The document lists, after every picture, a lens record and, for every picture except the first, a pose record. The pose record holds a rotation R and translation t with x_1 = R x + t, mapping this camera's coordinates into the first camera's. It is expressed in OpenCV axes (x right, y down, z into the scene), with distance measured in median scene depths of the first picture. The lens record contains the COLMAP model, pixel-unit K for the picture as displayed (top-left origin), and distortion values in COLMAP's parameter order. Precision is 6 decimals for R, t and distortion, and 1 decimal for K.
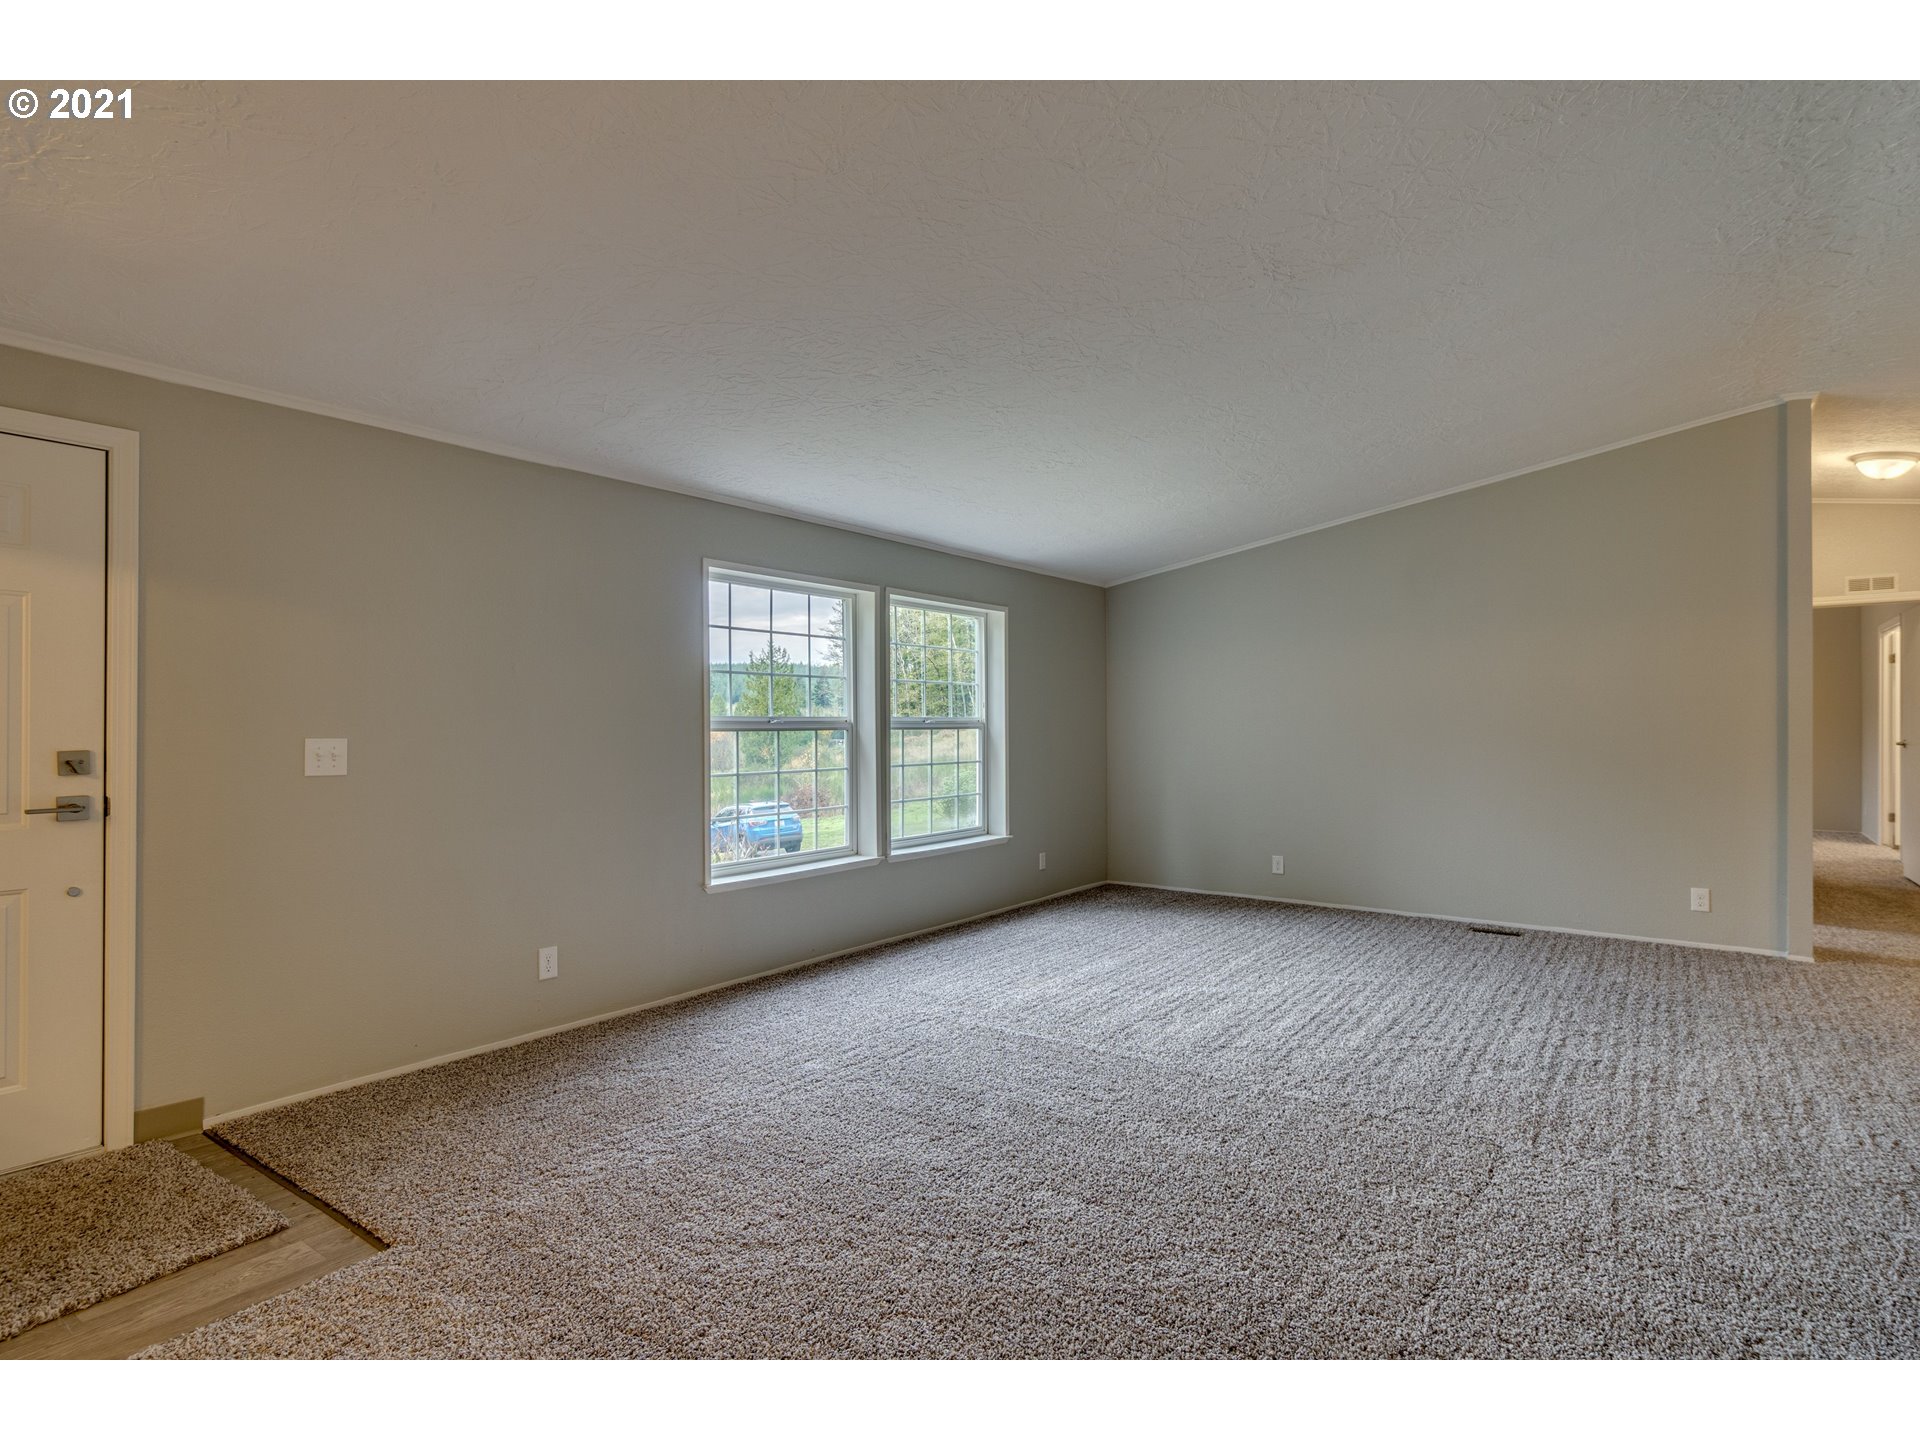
lens RADIAL K [[975.5, 0, 960.6], [0, 975.5, 722.8], [0, 0, 1]] dist [-0.002956, 0.001210]
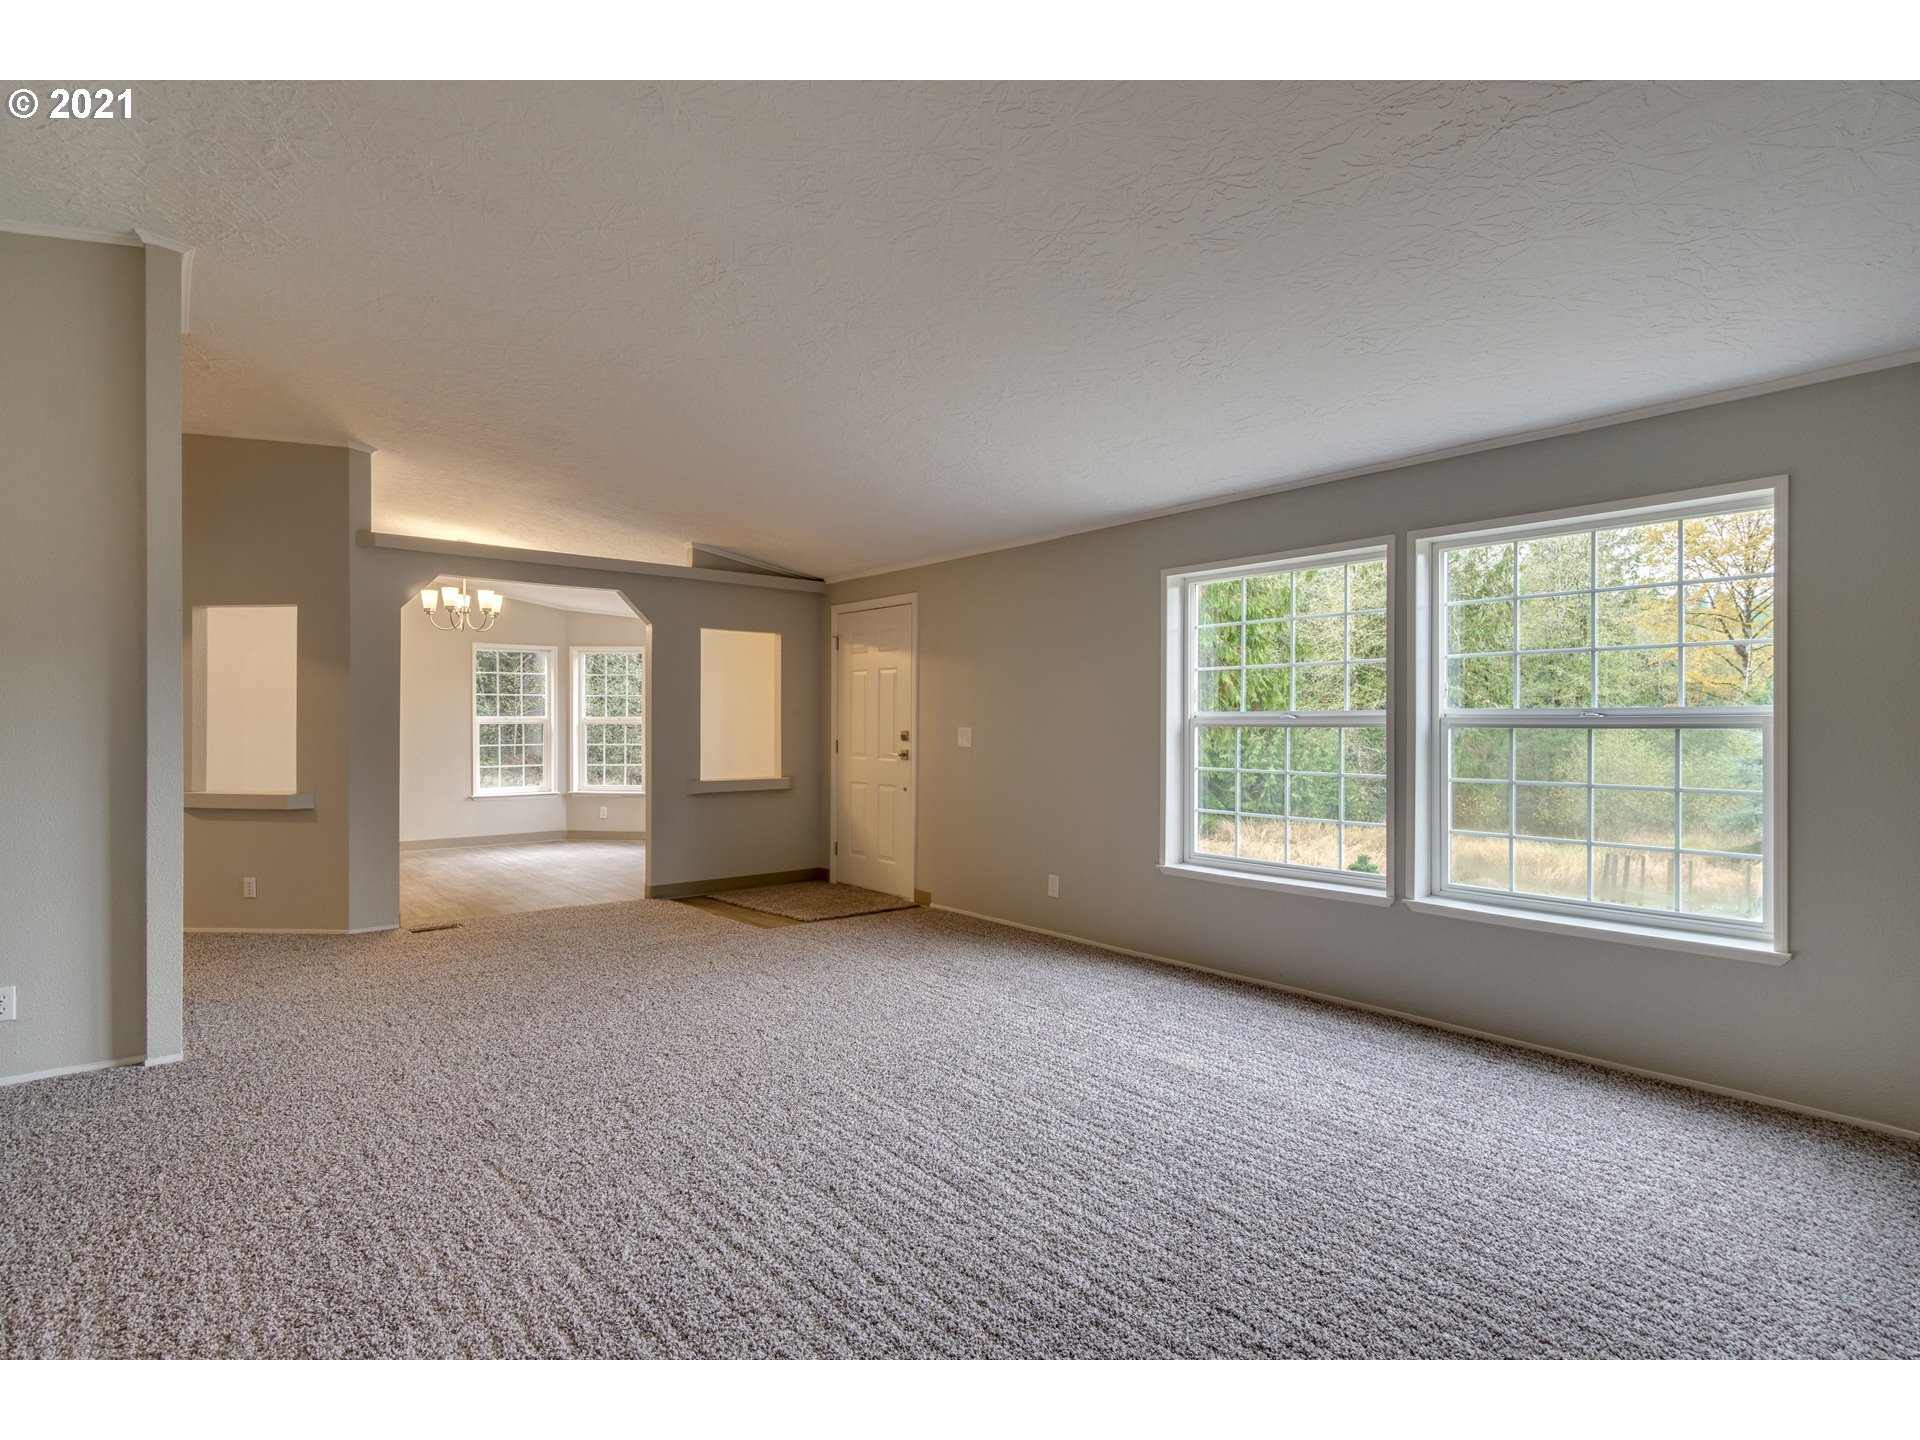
lens RADIAL K [[975.5, 0, 960.6], [0, 975.5, 722.8], [0, 0, 1]] dist [-0.002956, 0.001210]
pose [[-0.217097, 0.007204, -0.976123, 0.707436], [0.005223, 0.999967, 0.006218, -0.003100], [0.976136, -0.003748, -0.217127, 0.827823]]
